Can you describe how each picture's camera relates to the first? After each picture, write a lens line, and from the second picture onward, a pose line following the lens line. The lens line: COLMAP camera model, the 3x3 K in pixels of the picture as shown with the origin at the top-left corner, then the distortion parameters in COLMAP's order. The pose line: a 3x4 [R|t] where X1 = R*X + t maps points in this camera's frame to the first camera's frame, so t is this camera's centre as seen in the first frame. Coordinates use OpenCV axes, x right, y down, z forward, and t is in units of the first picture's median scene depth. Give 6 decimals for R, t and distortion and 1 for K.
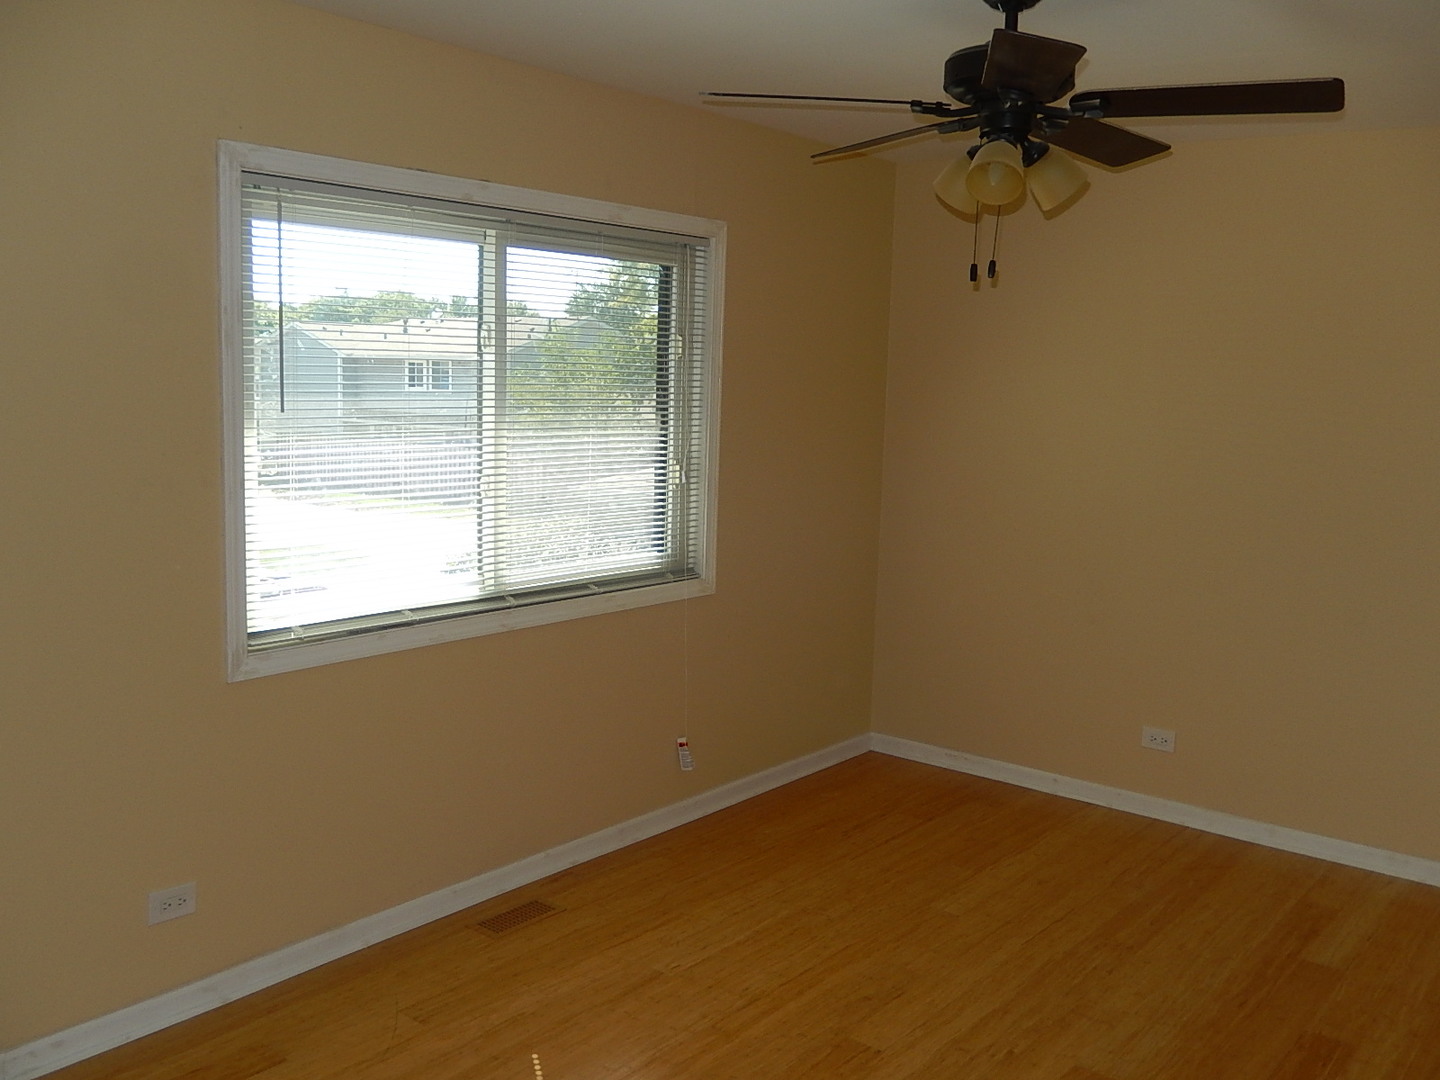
lens RADIAL K [[1315.1, 0, 720.0], [0, 1315.1, 540.0], [0, 0, 1]] dist [0.003096, 0.010183]
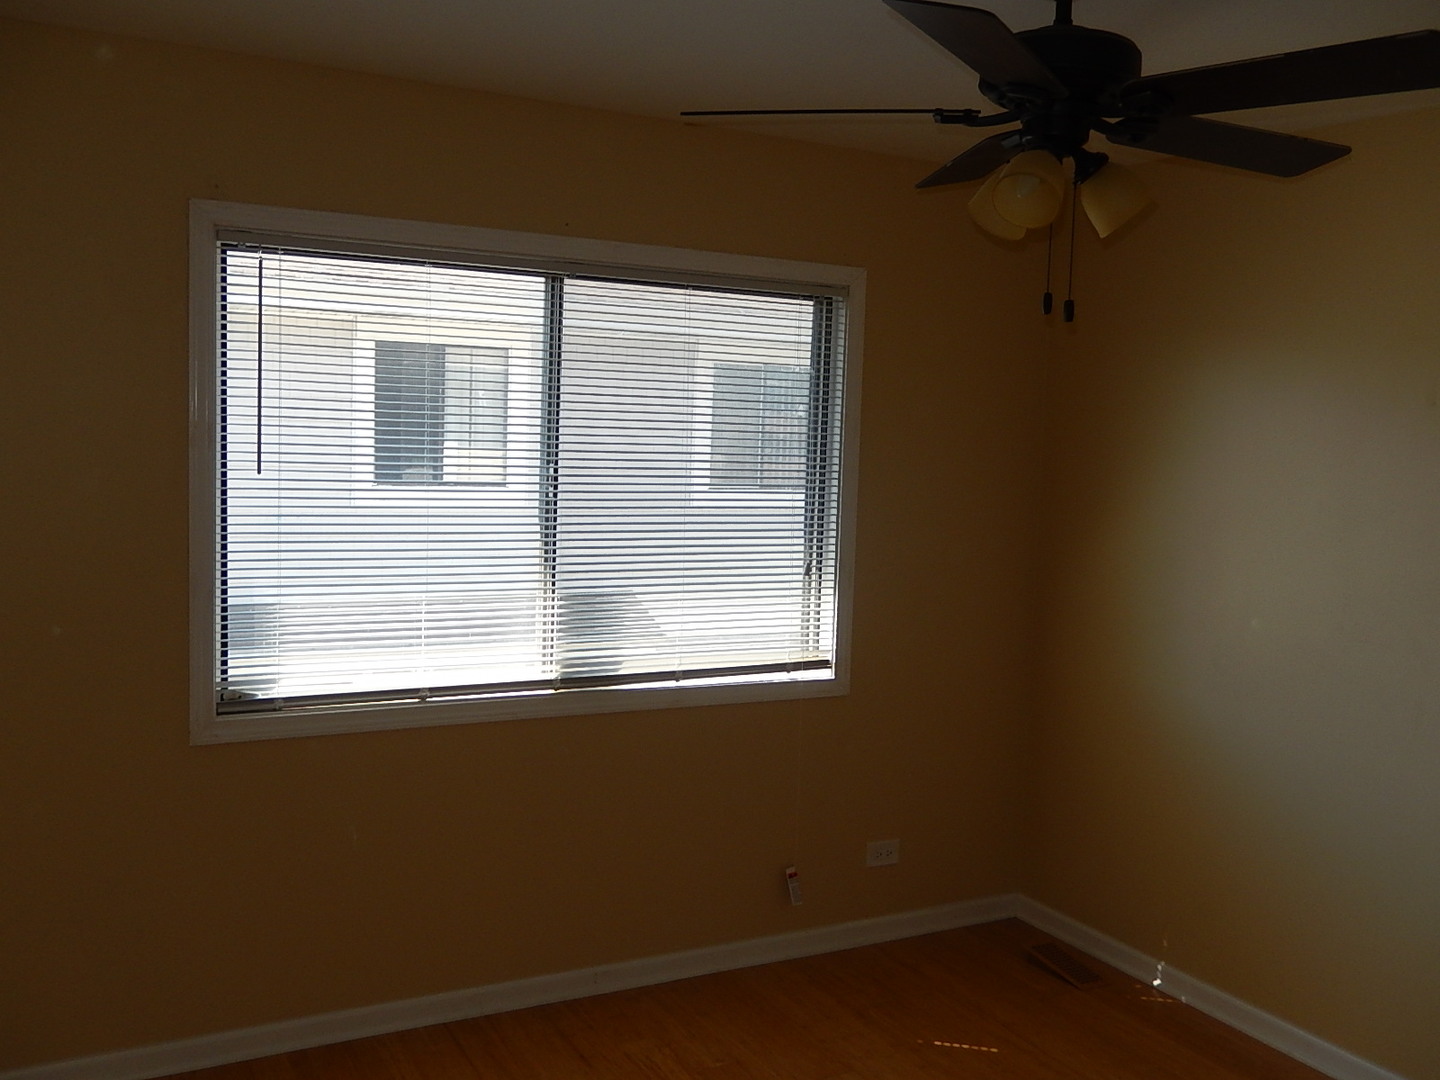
lens RADIAL K [[1315.1, 0, 720.0], [0, 1315.1, 540.0], [0, 0, 1]] dist [0.003096, 0.010183]
pose [[0.914120, 0.055223, -0.401664, 0.360260], [-0.072304, 0.997004, -0.027477, -0.043435], [0.398944, 0.054160, 0.915375, 0.235897]]
